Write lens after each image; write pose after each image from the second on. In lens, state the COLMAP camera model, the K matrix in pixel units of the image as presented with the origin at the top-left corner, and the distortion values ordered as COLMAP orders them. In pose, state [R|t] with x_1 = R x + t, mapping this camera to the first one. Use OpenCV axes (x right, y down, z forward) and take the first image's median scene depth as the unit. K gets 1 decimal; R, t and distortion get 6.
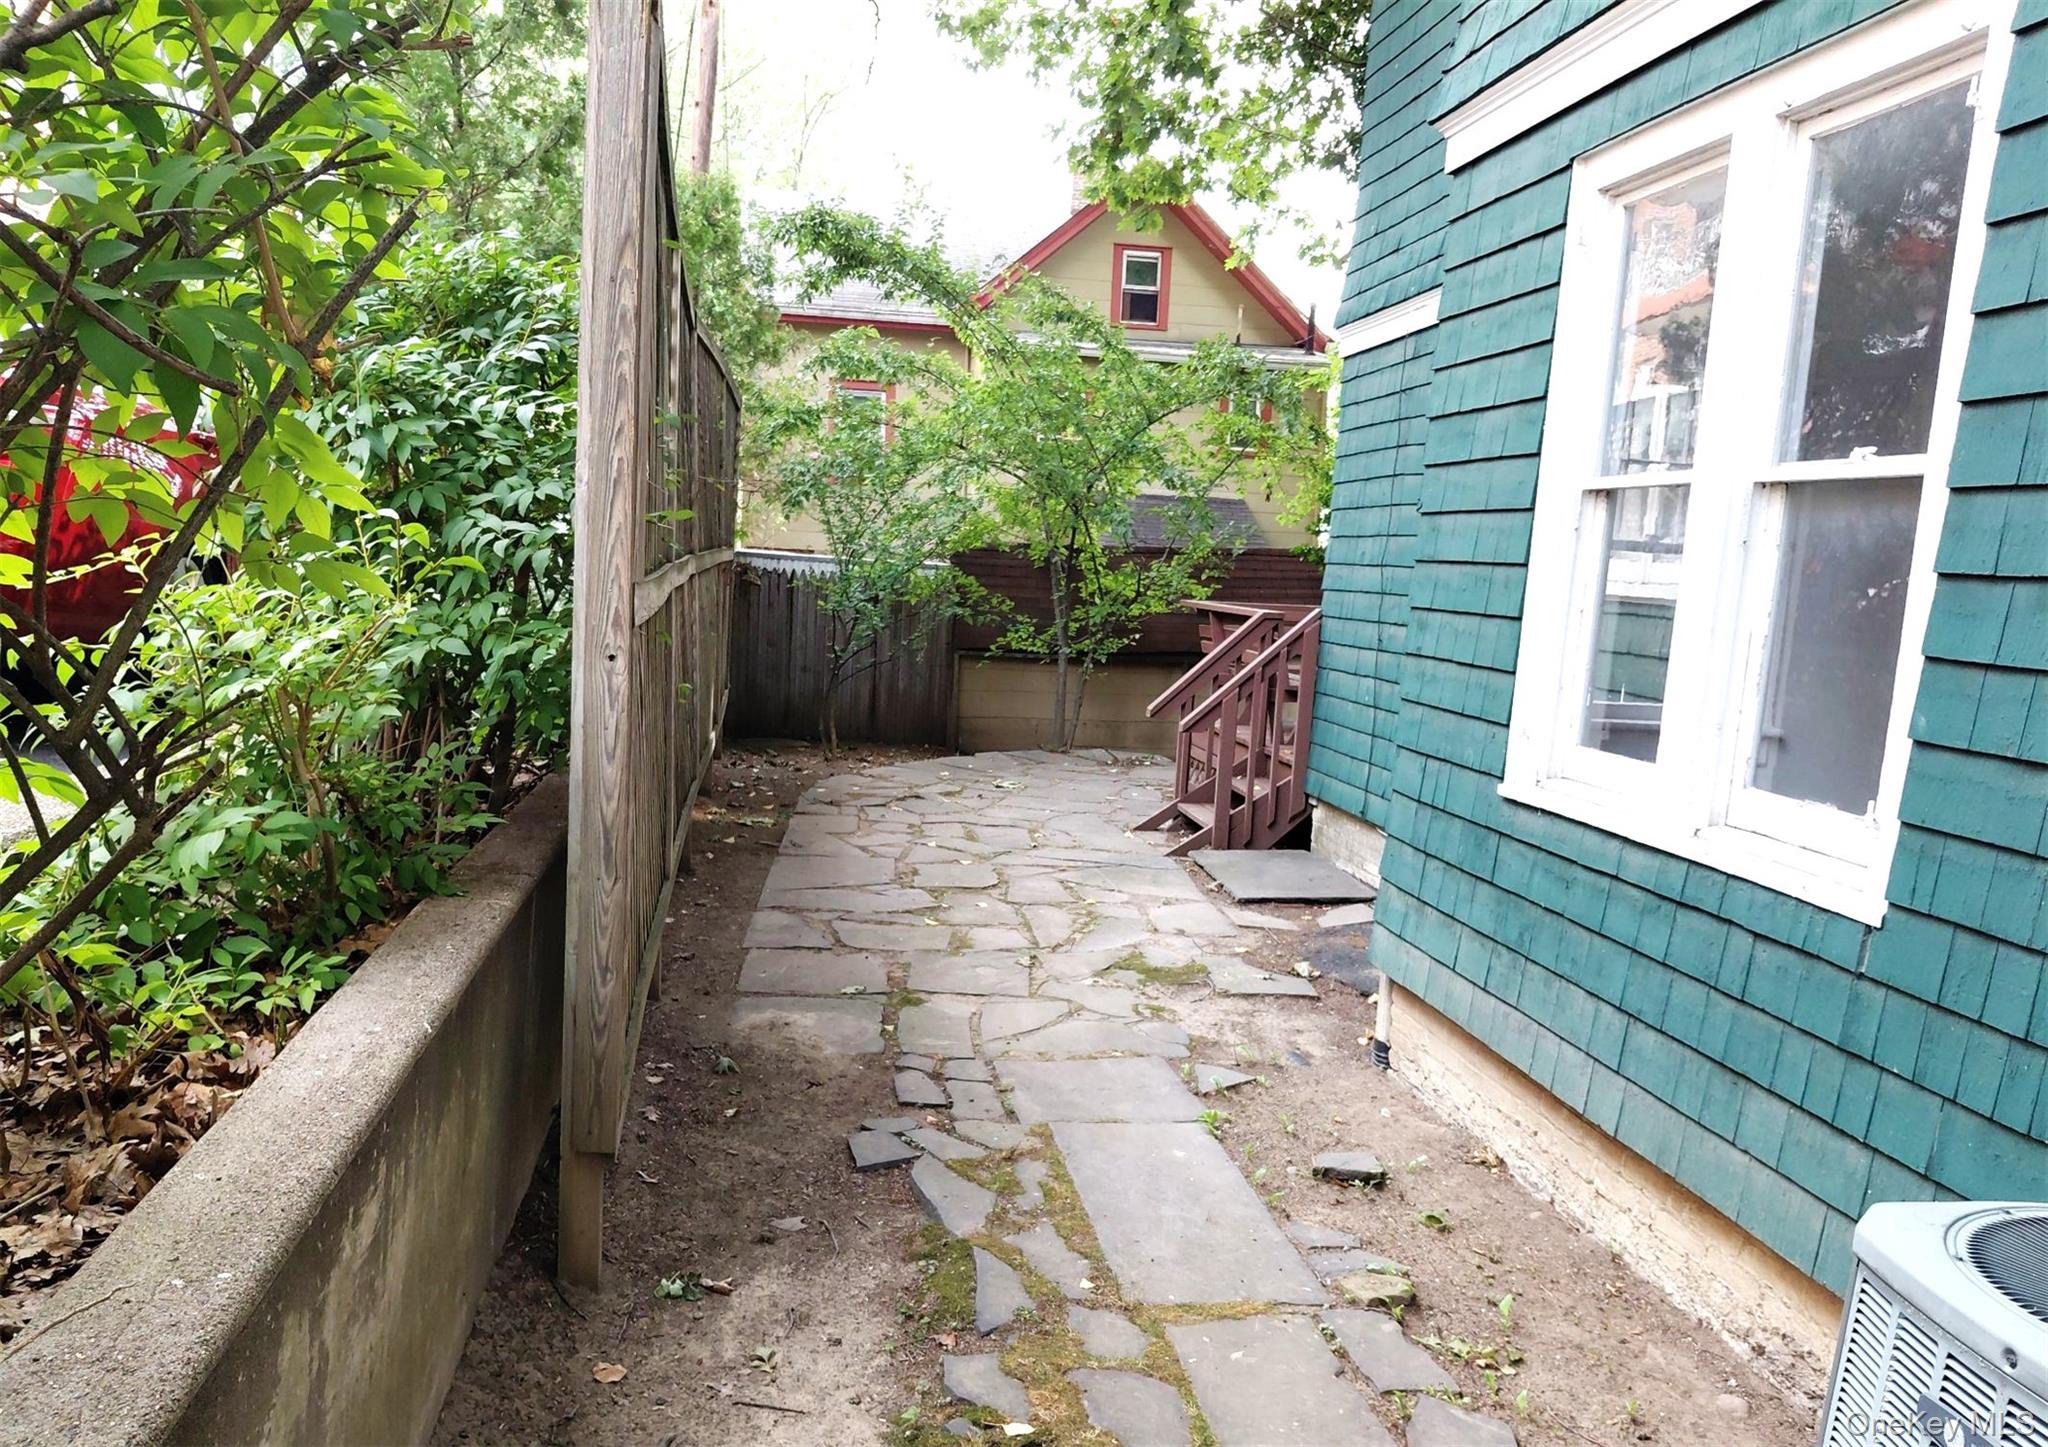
lens RADIAL K [[1530.2, 0, 1025.9], [0, 1530.2, 722.7], [0, 0, 1]] dist [0.009170, -0.011607]
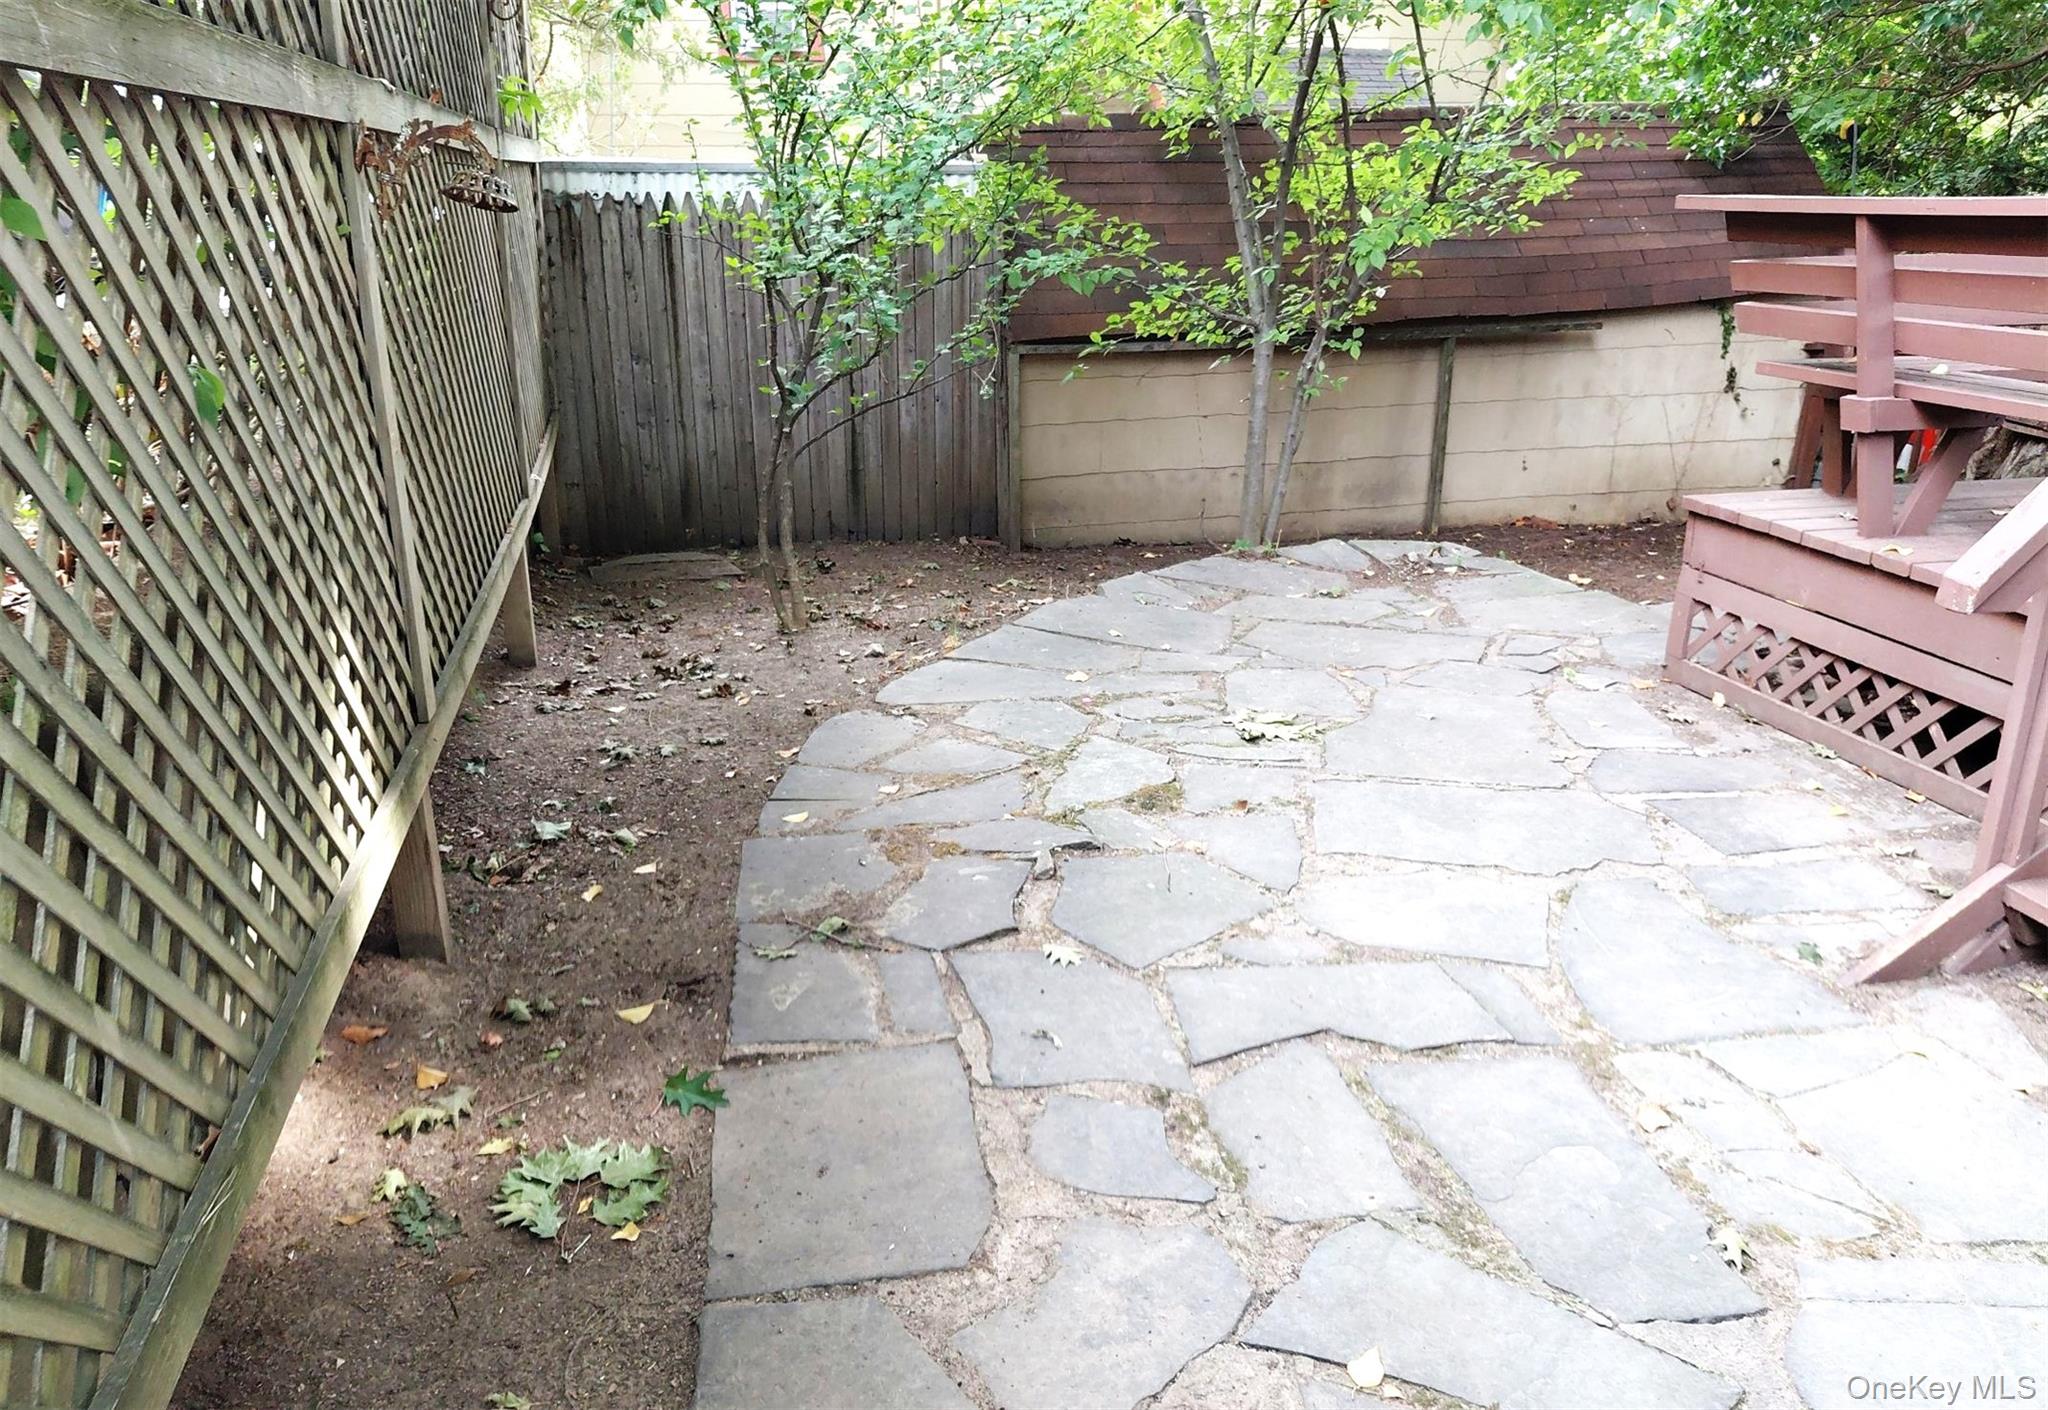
lens RADIAL K [[1544.7, 0, 1019.0], [0, 1544.7, 709.9], [0, 0, 1]] dist [-0.005306, -0.001774]
pose [[0.996933, -0.072097, 0.030446, -0.070597], [0.063812, 0.974061, 0.217104, -0.041707], [-0.045309, -0.214495, 0.975674, 0.503859]]
